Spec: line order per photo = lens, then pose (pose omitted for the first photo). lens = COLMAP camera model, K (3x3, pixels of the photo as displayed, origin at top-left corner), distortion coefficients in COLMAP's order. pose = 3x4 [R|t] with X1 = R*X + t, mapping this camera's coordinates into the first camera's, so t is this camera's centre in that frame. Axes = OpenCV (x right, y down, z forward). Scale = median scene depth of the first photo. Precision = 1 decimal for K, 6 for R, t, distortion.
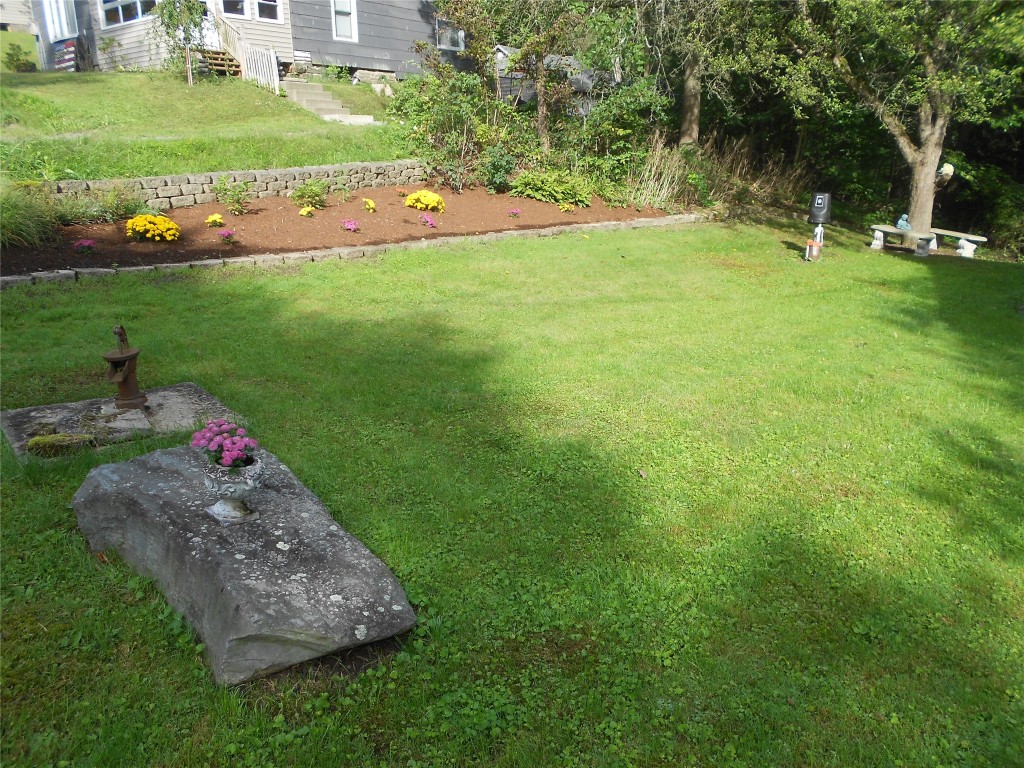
lens RADIAL K [[803.3, 0, 505.6], [0, 803.3, 387.1], [0, 0, 1]] dist [0.037058, -0.031135]
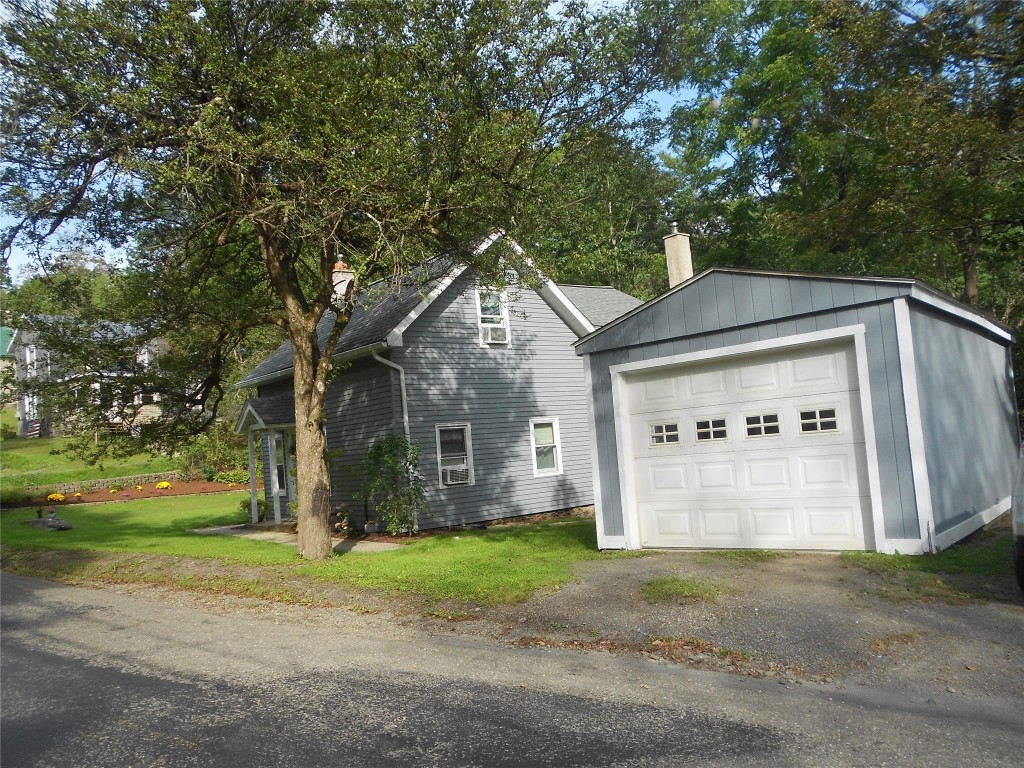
lens RADIAL K [[803.3, 0, 511.6], [0, 803.3, 384.2], [0, 0, 1]] dist [0.037058, -0.031135]
pose [[0.995837, -0.059624, 0.068945, 0.809970], [0.080348, 0.931373, -0.355090, 0.463794], [-0.043042, 0.359152, 0.932286, -1.554180]]
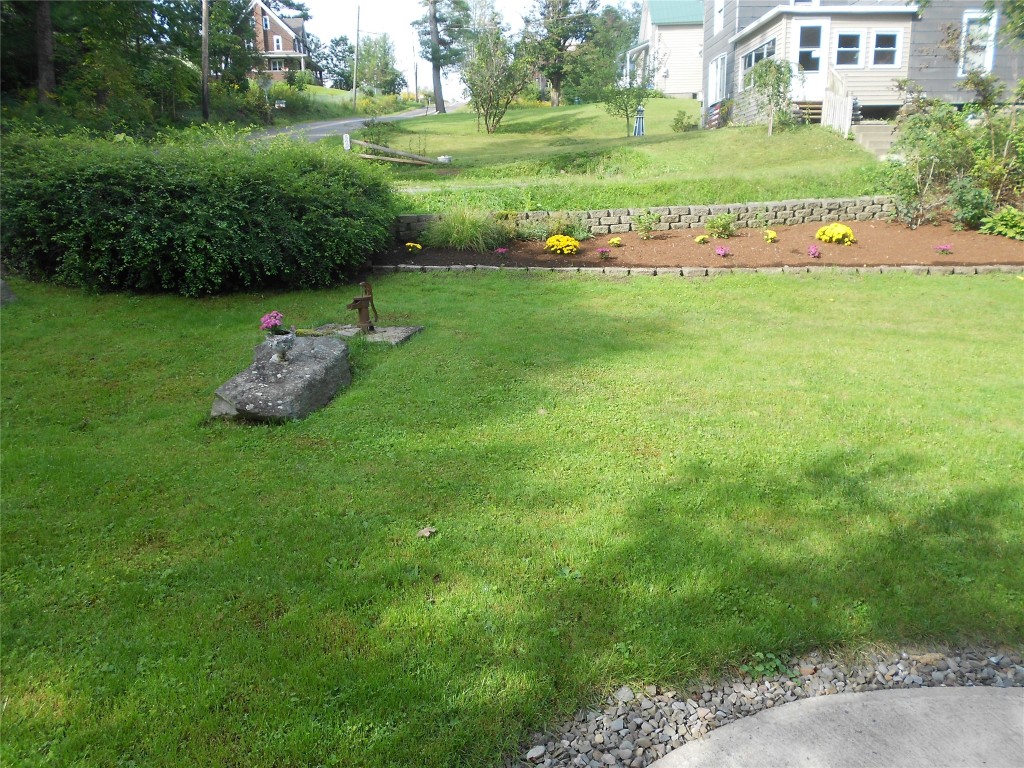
lens RADIAL K [[803.3, 0, 512.5], [0, 803.3, 385.8], [0, 0, 1]] dist [0.037058, -0.031135]
pose [[0.686953, 0.158801, -0.709139, 0.336455], [-0.197916, 0.979828, 0.027693, 0.011560], [0.699232, 0.121326, 0.704524, 0.003570]]
